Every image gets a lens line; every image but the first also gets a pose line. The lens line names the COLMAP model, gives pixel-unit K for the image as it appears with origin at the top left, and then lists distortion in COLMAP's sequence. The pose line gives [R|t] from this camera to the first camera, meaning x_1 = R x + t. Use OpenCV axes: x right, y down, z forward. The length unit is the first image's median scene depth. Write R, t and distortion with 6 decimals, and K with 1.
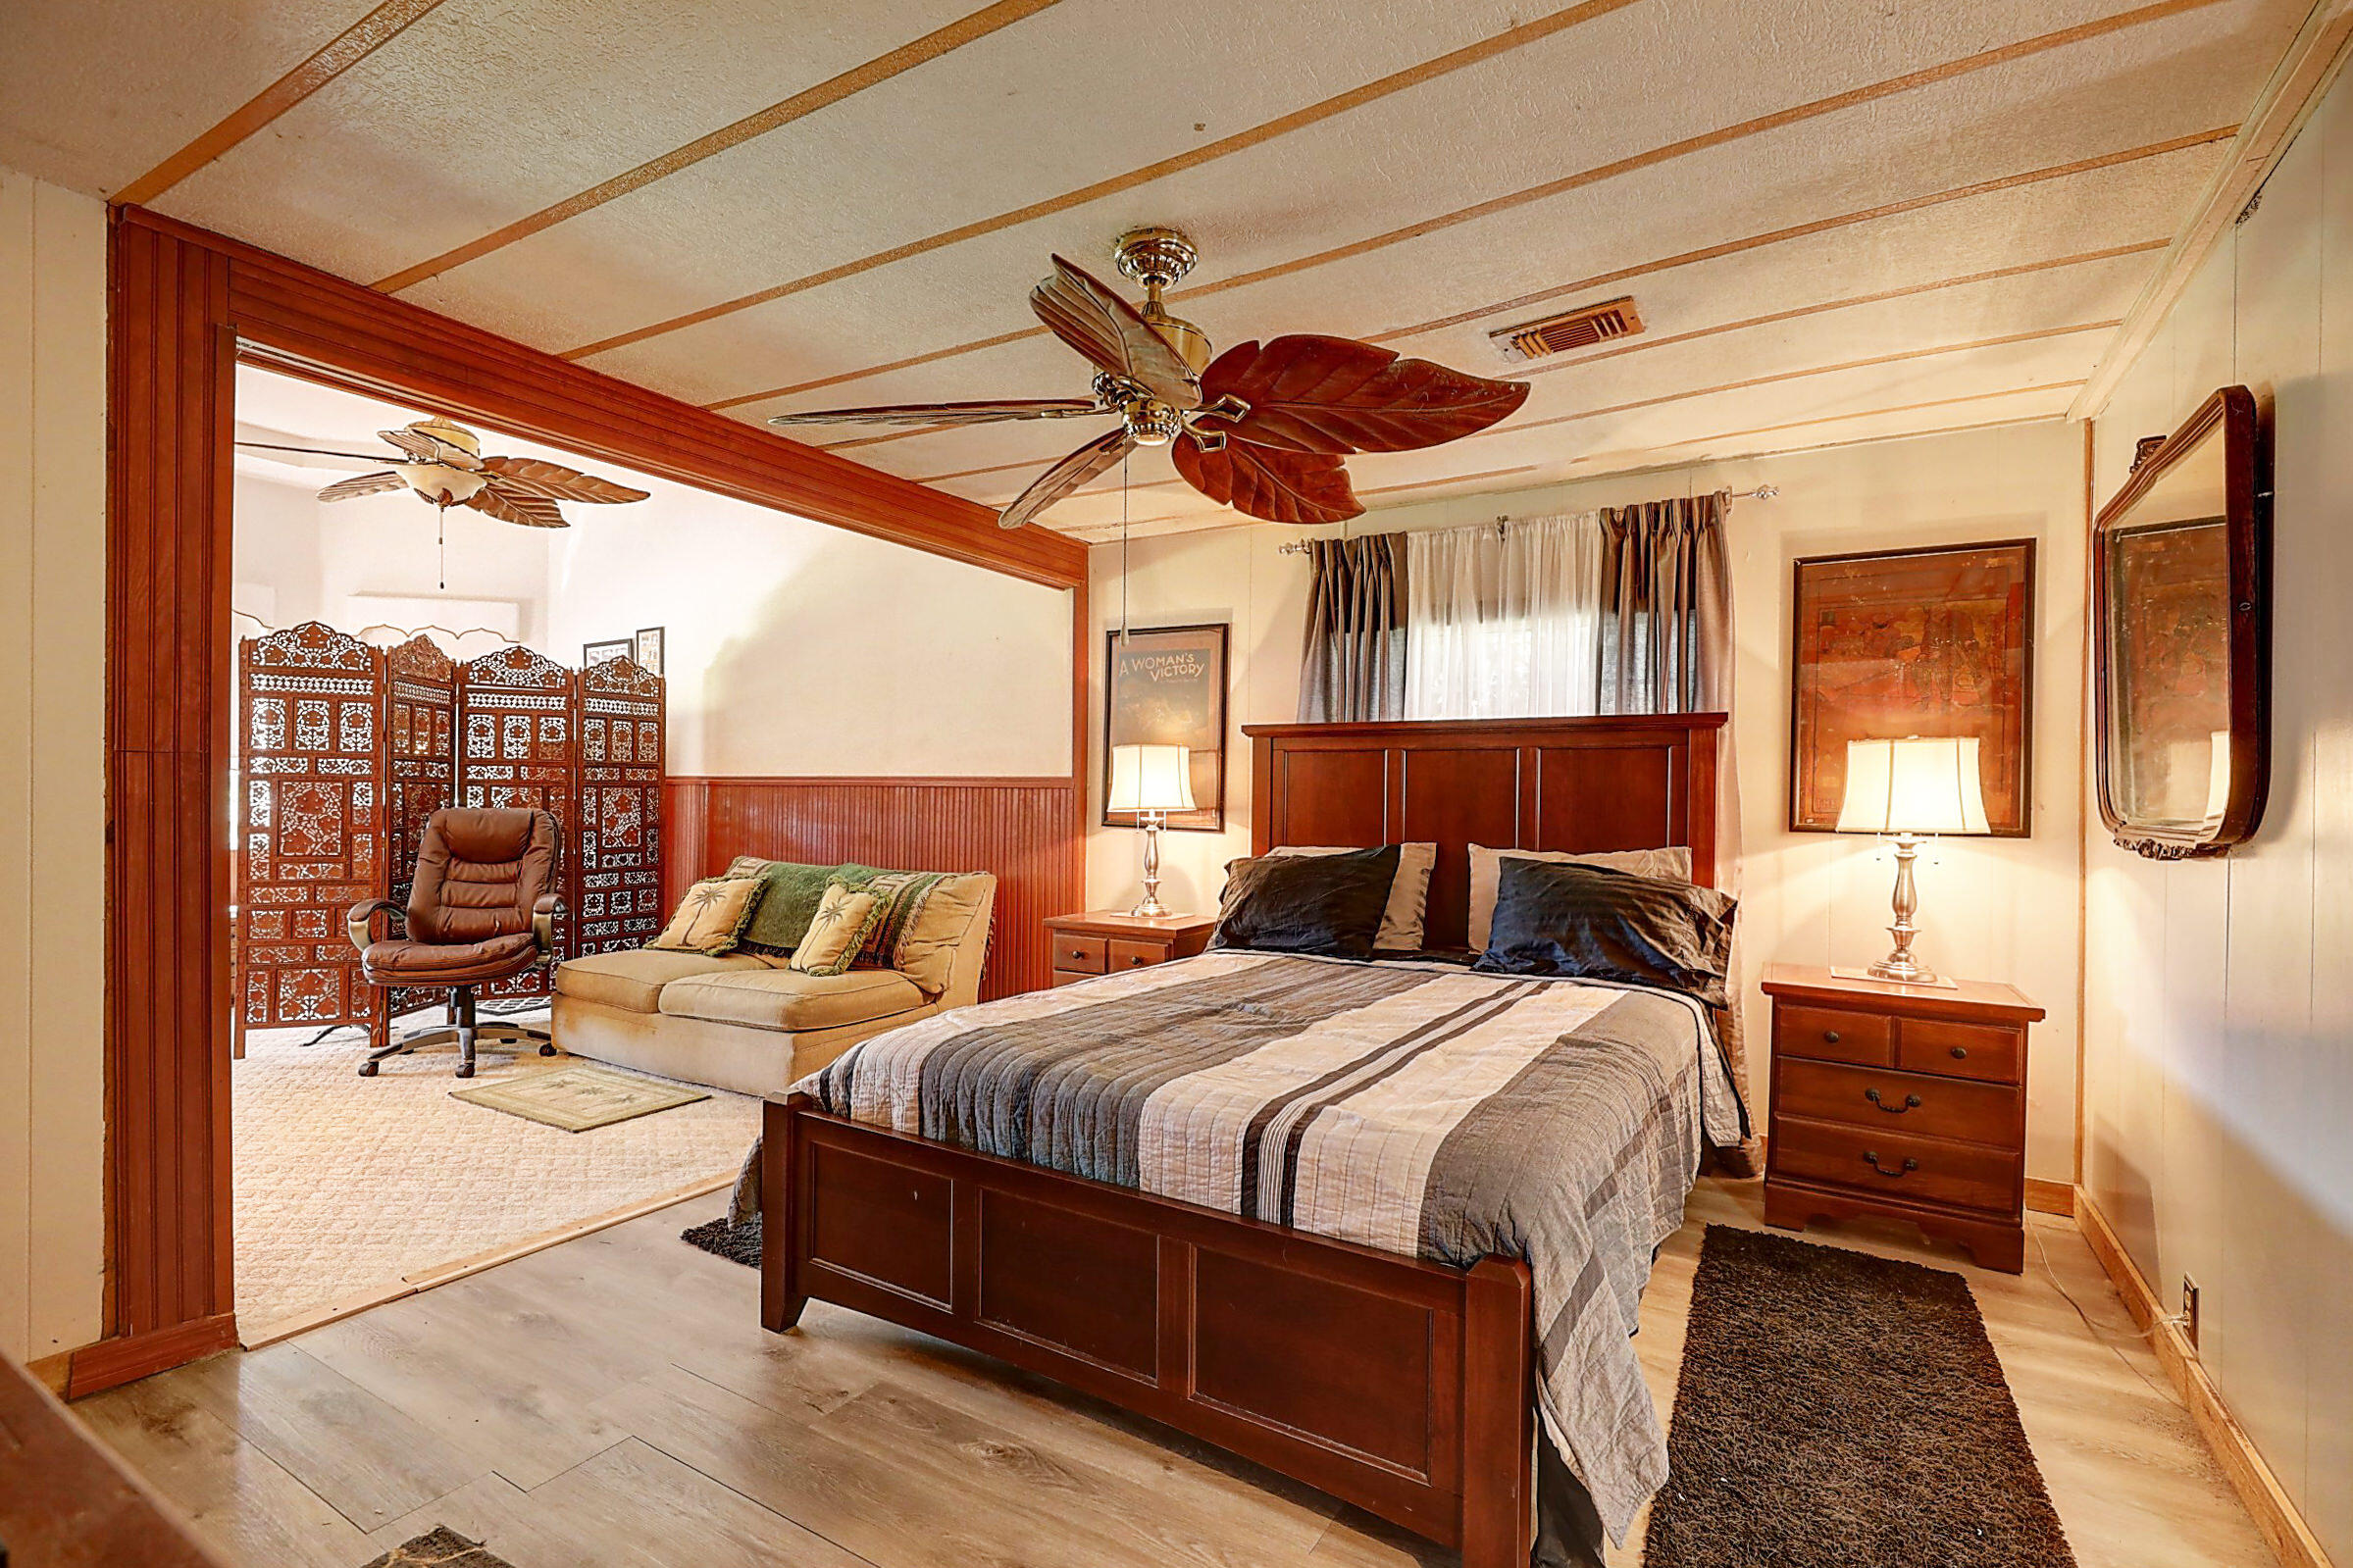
lens RADIAL K [[1076.9, 0, 1175.7], [0, 1076.9, 785.2], [0, 0, 1]] dist [0.003056, 0.000178]
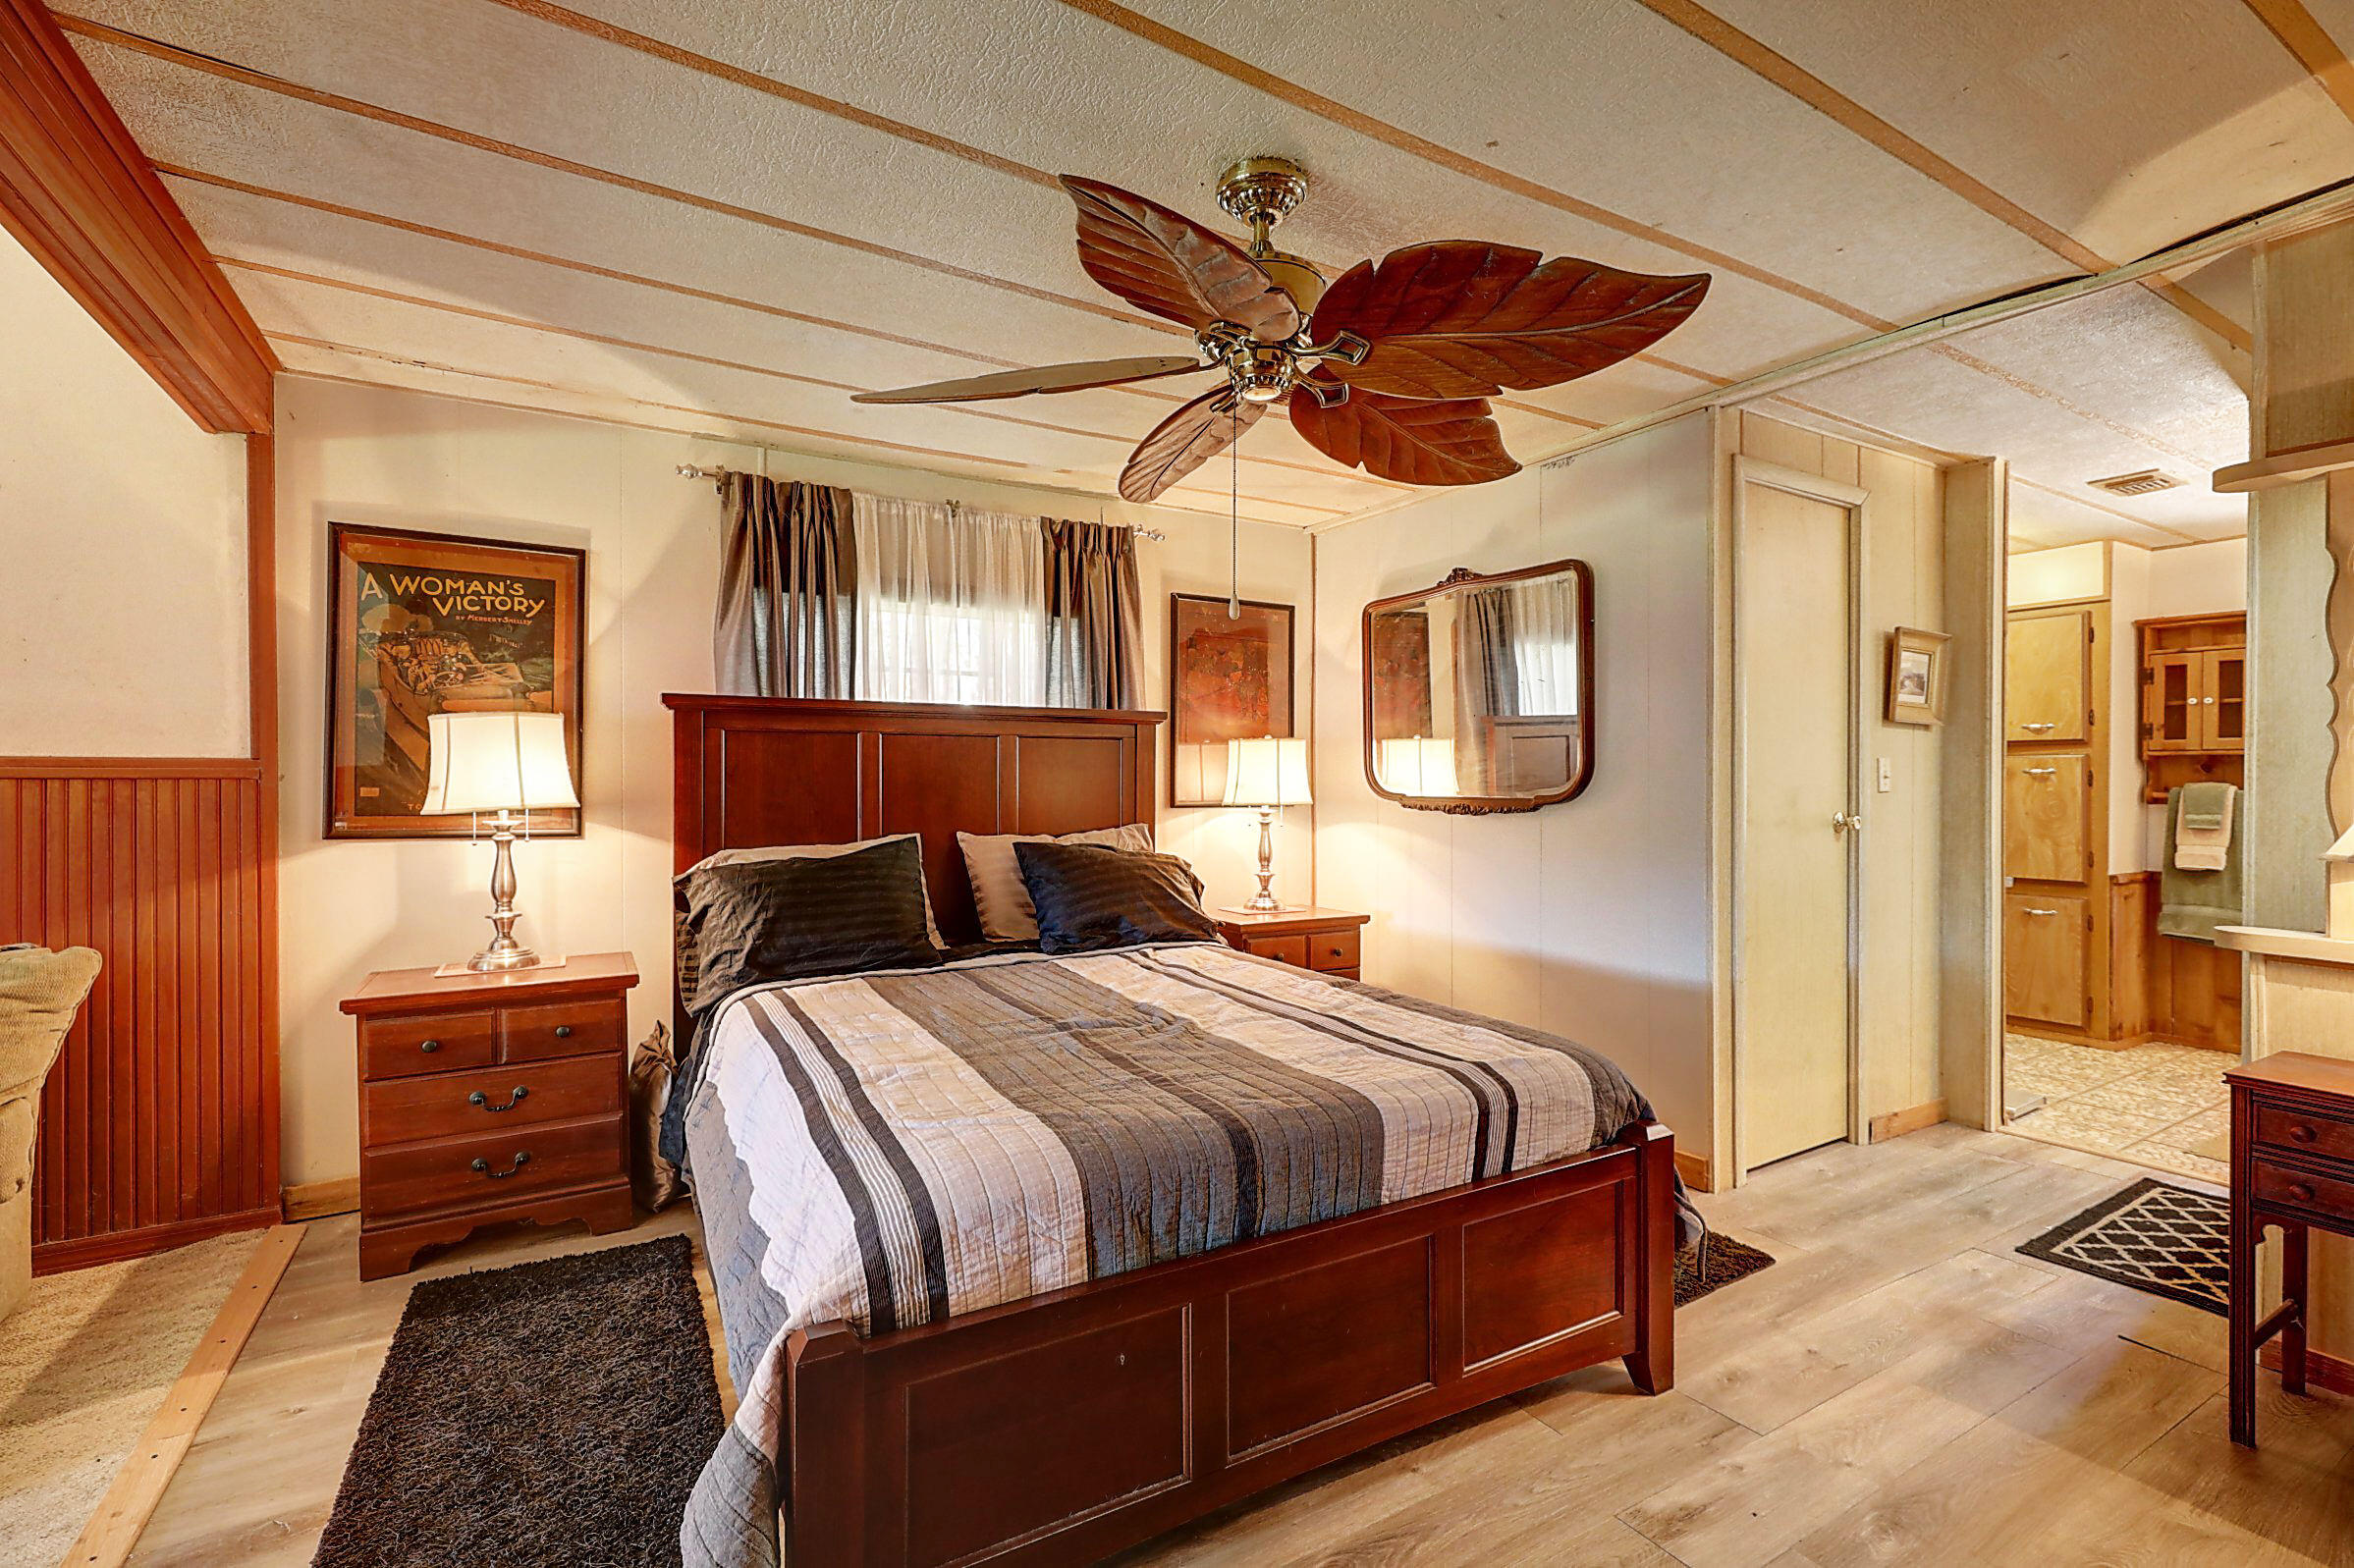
lens RADIAL K [[1064.3, 0, 1183.6], [0, 1064.3, 773.3], [0, 0, 1]] dist [0.001671, -0.000038]
pose [[0.465678, -0.005867, 0.884935, -0.496990], [-0.000898, 0.999974, 0.007102, -0.005727], [-0.884954, -0.004102, 0.465661, 0.378900]]
